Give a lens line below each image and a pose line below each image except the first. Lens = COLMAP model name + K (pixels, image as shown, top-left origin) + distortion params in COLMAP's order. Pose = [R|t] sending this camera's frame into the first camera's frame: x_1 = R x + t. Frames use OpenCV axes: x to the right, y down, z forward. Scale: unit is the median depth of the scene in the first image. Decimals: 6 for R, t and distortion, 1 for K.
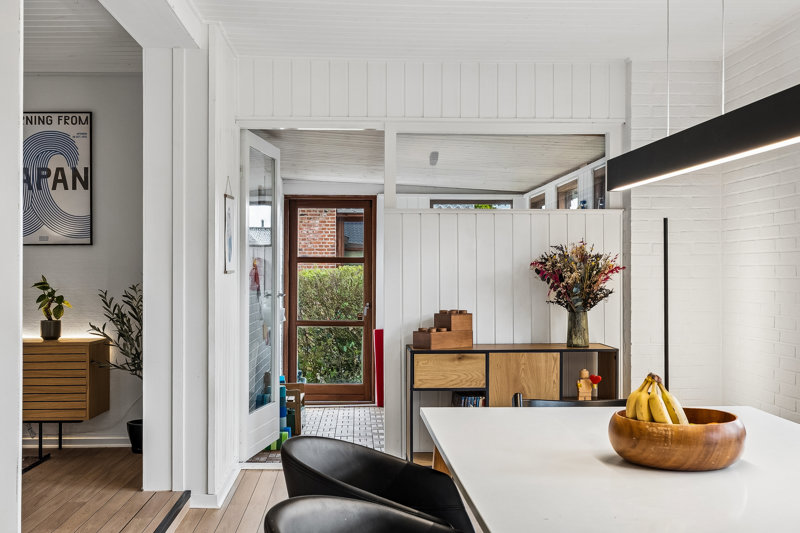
lens RADIAL K [[909.7, 0, 400.0], [0, 909.7, 266.5], [0, 0, 1]] dist [-0.008335, -0.000321]
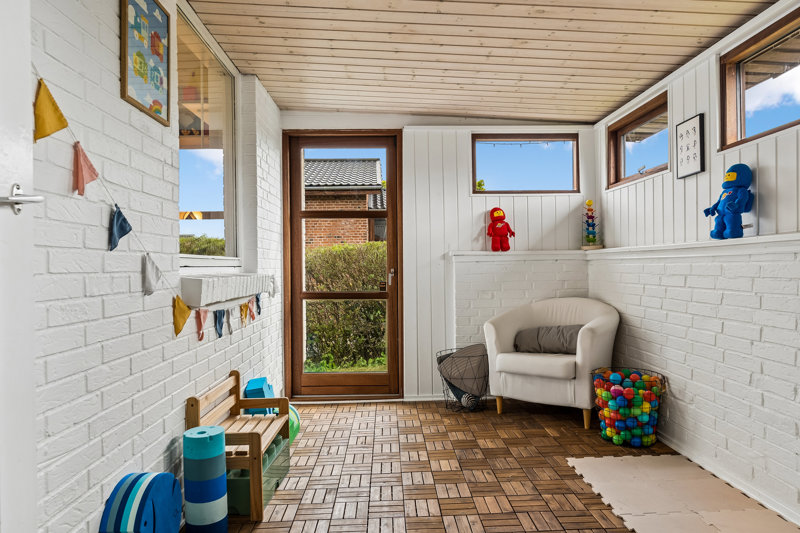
lens RADIAL K [[486.1, 0, 393.9], [0, 486.1, 258.7], [0, 0, 1]] dist [-0.001780, -0.000193]
pose [[0.999428, -0.012950, -0.031250, -0.020998], [0.012807, 0.999907, -0.004756, 0.033341], [0.031308, 0.004353, 0.999500, 0.581007]]
